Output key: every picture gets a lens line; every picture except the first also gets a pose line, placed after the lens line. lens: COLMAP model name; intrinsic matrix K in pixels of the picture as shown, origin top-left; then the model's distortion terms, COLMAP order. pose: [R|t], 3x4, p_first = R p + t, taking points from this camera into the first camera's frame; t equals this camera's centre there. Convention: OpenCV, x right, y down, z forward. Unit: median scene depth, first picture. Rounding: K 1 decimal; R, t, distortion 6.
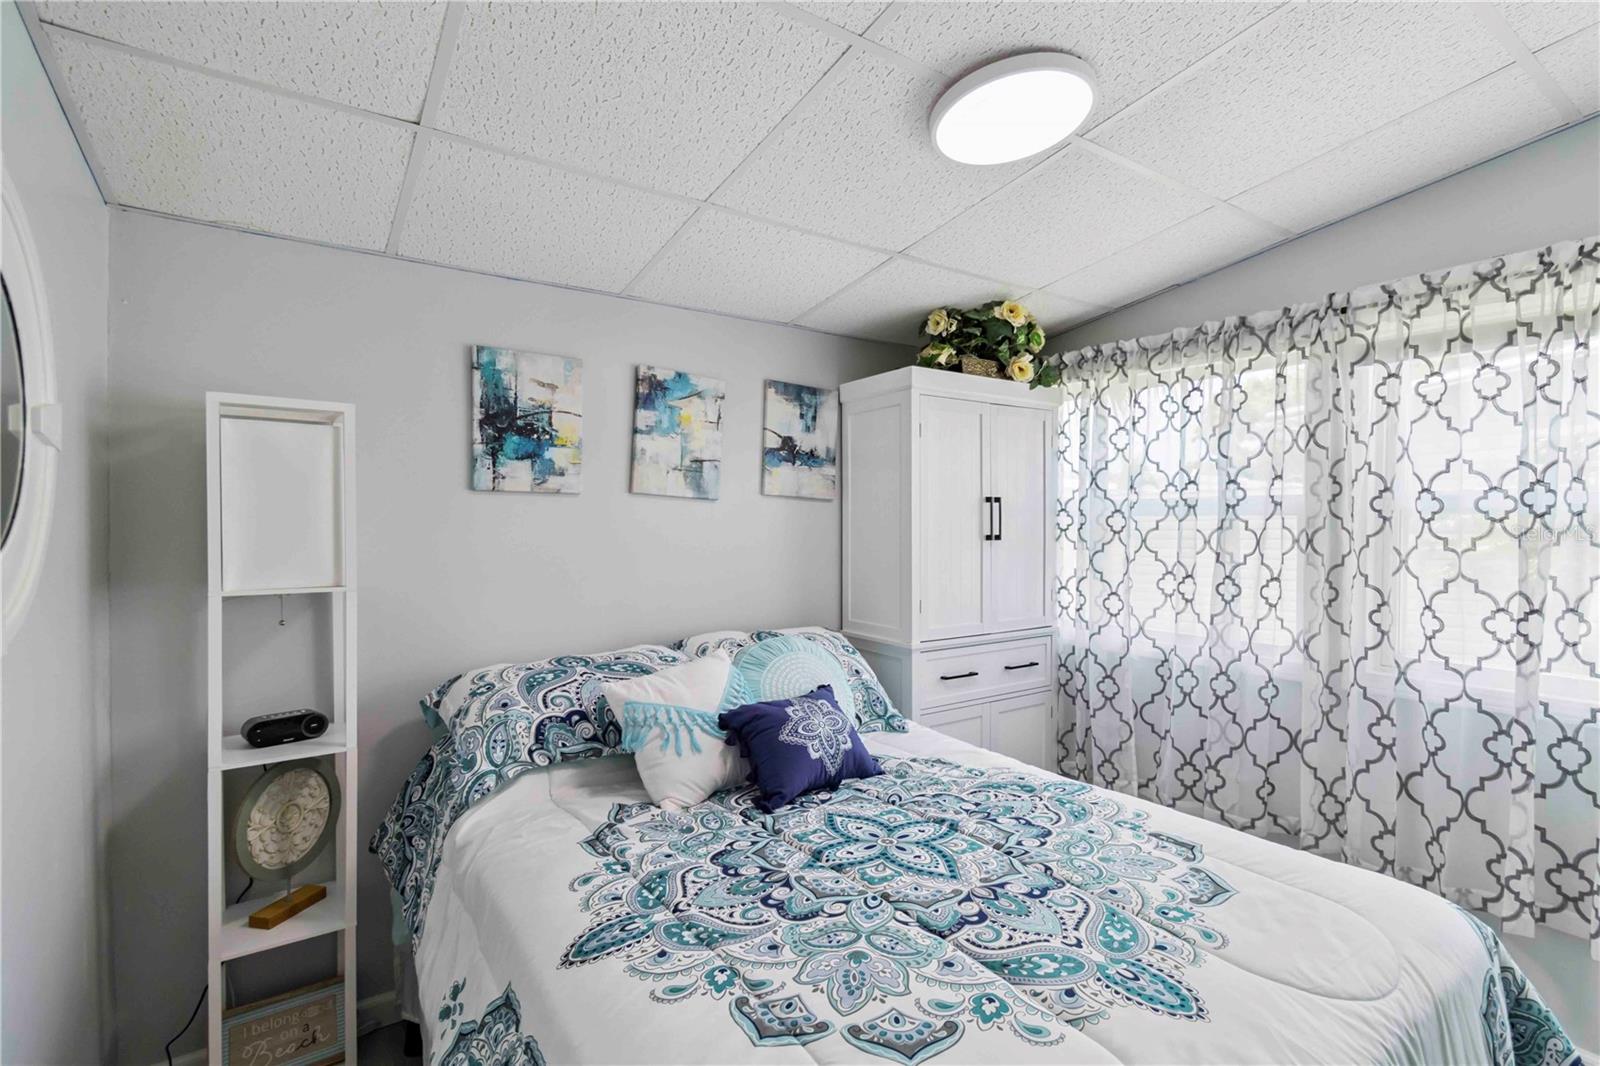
lens RADIAL K [[747.0, 0, 815.9], [0, 747.0, 540.9], [0, 0, 1]] dist [0.004895, 0.000361]
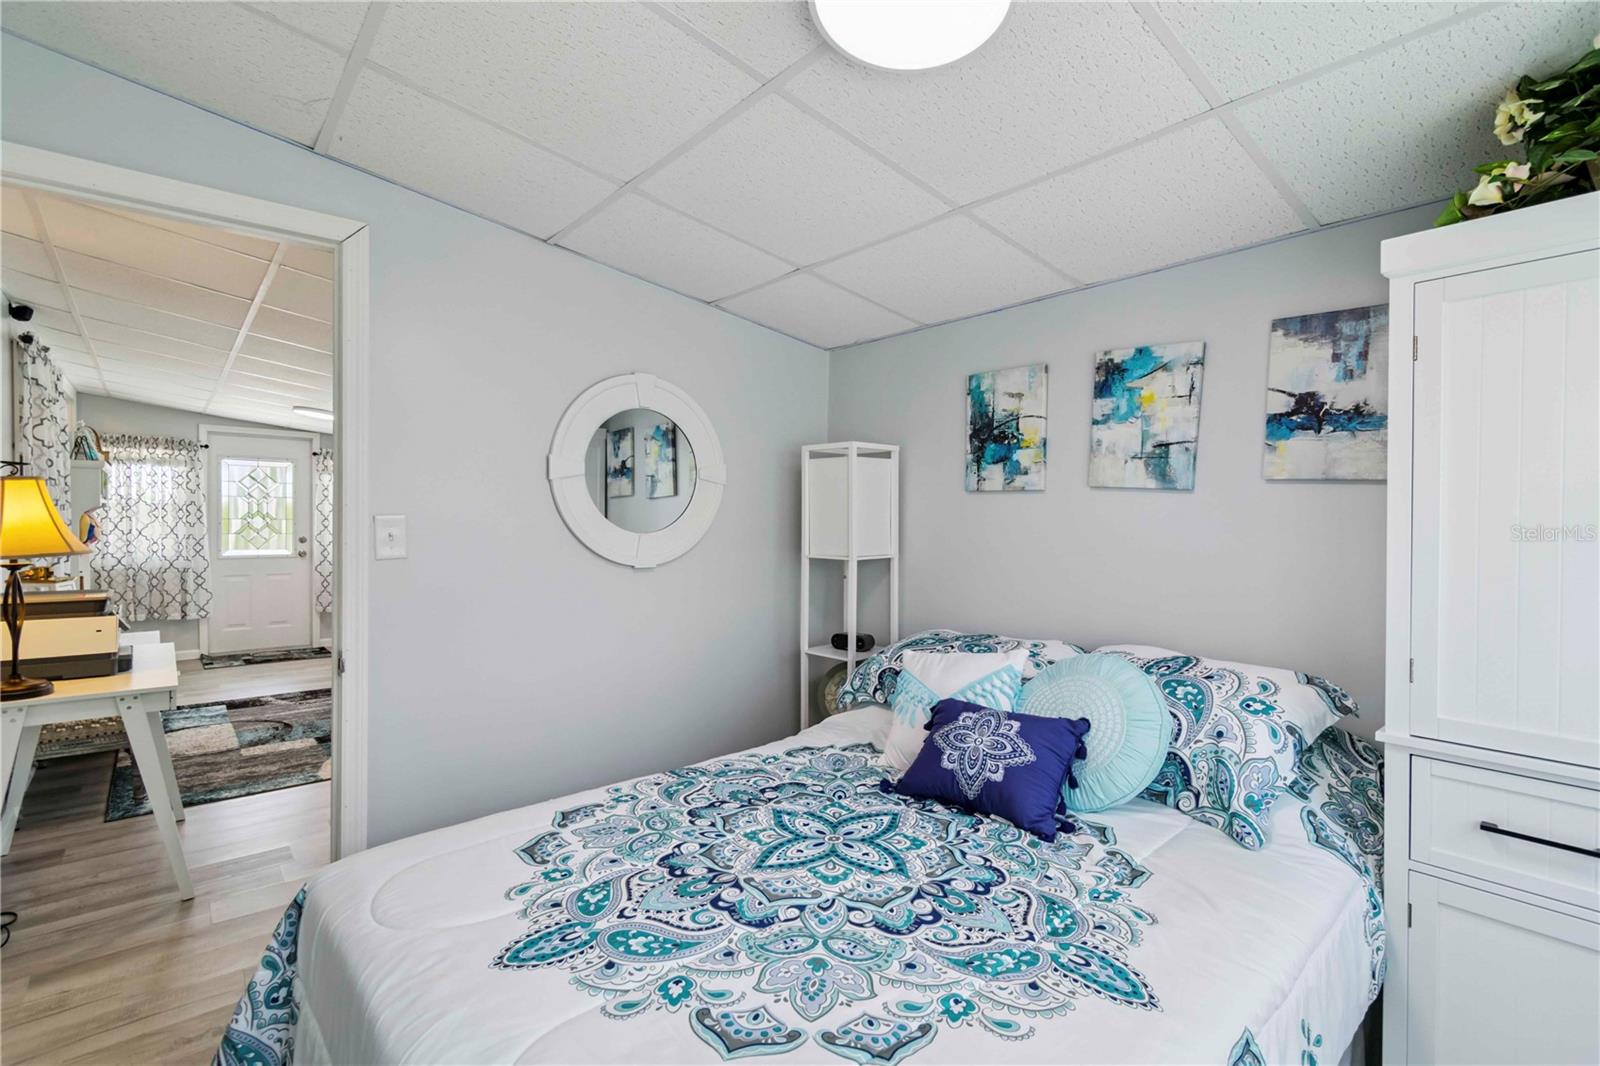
lens RADIAL K [[747.0, 0, 817.5], [0, 747.0, 525.1], [0, 0, 1]] dist [0.004895, 0.000361]
pose [[0.122091, 0.007618, -0.992490, 0.807532], [-0.032103, 0.999478, 0.003722, -0.008487], [0.992000, 0.031407, 0.122272, 0.644268]]
